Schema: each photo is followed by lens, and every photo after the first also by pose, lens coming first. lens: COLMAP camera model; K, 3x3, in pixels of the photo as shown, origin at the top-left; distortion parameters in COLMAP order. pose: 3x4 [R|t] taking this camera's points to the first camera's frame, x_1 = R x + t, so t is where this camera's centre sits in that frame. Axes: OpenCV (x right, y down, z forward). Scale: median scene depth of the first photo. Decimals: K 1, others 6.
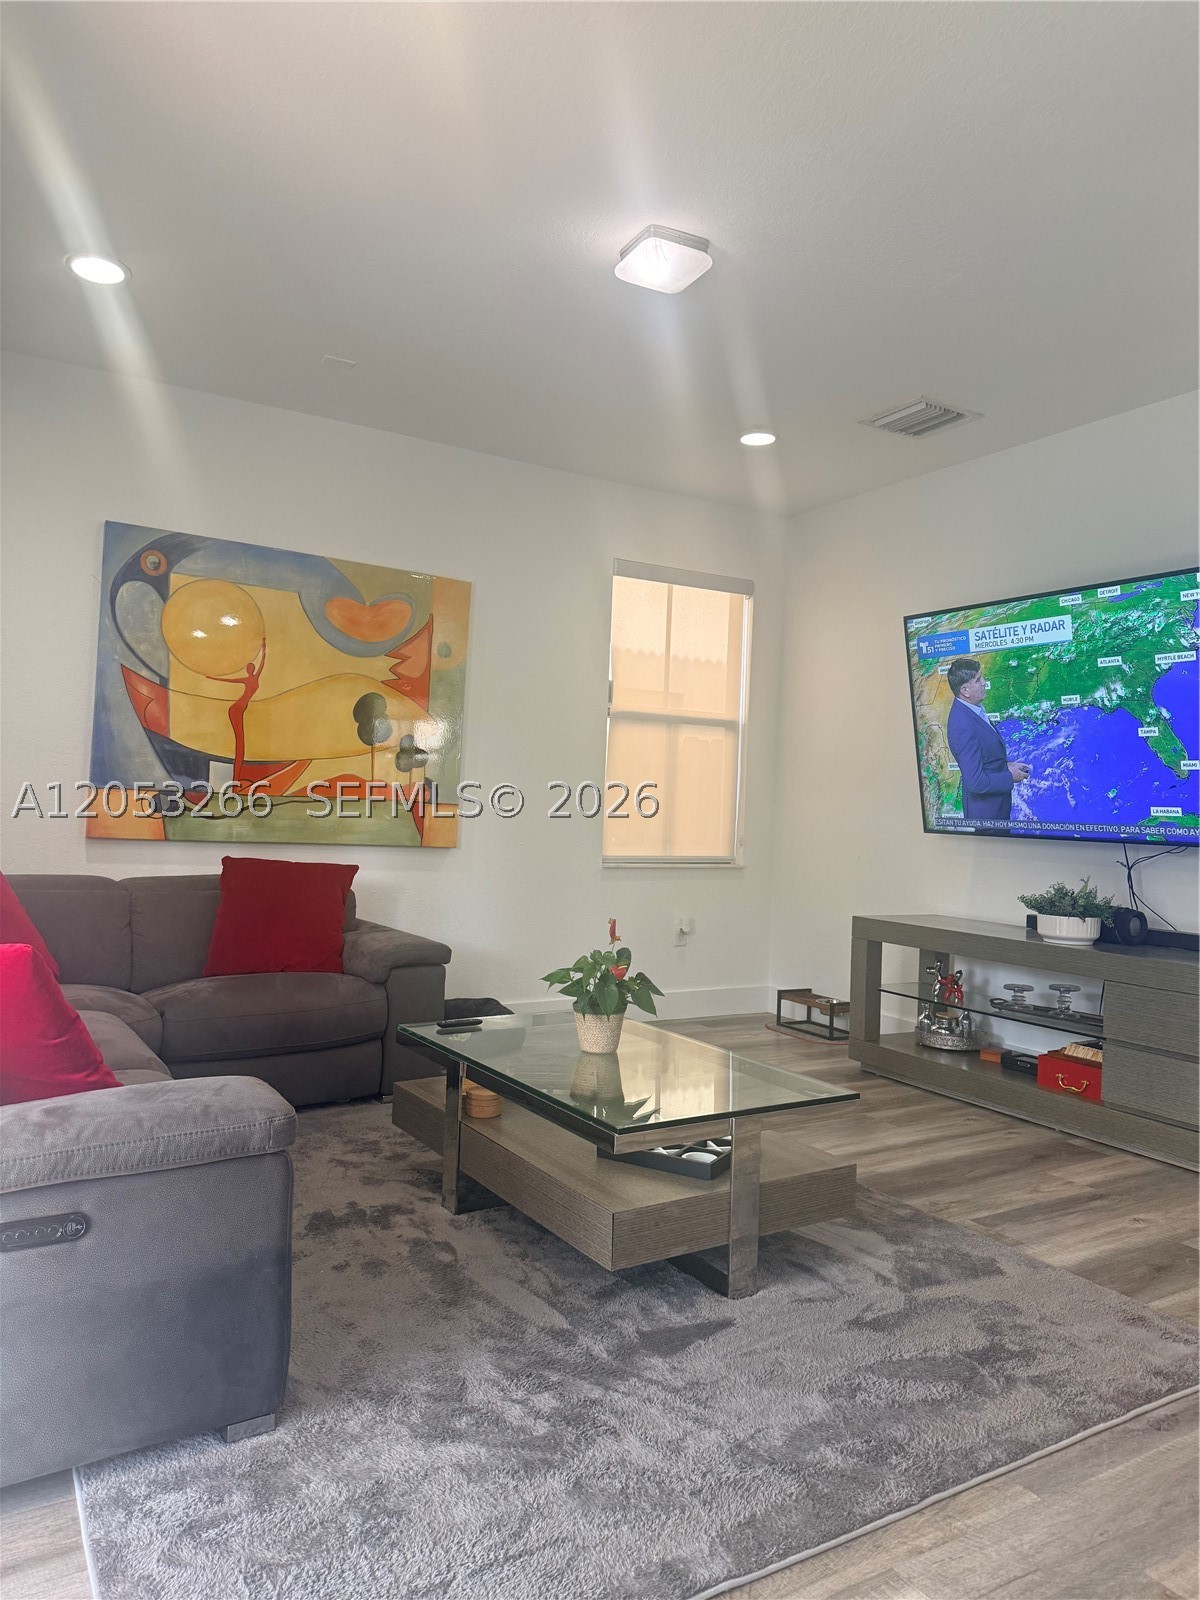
lens RADIAL K [[1118.2, 0, 604.9], [0, 1118.2, 795.0], [0, 0, 1]] dist [0.090359, -0.109608]
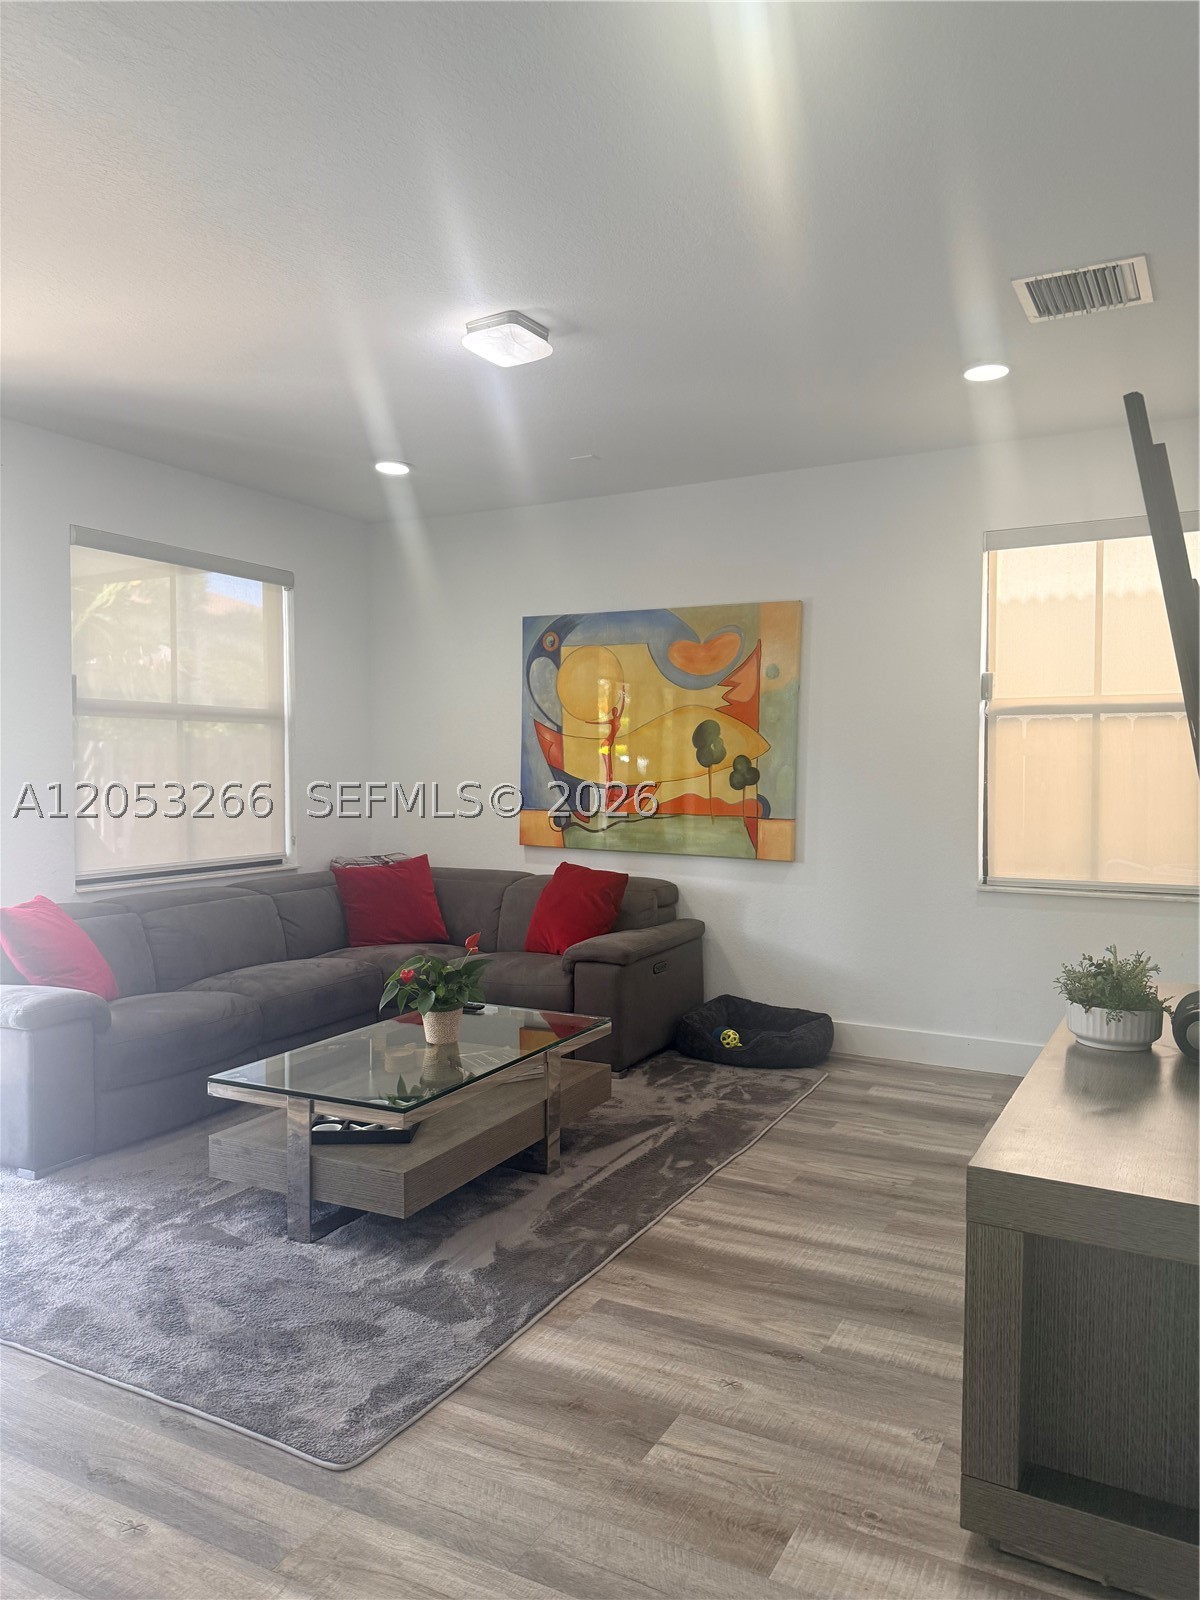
lens RADIAL K [[1118.2, 0, 606.3], [0, 1118.2, 804.3], [0, 0, 1]] dist [0.090359, -0.109608]
pose [[0.496605, -0.003906, -0.867968, 0.782204], [0.029040, 0.999505, 0.012117, -0.025934], [0.867491, -0.031223, 0.496472, 0.390298]]
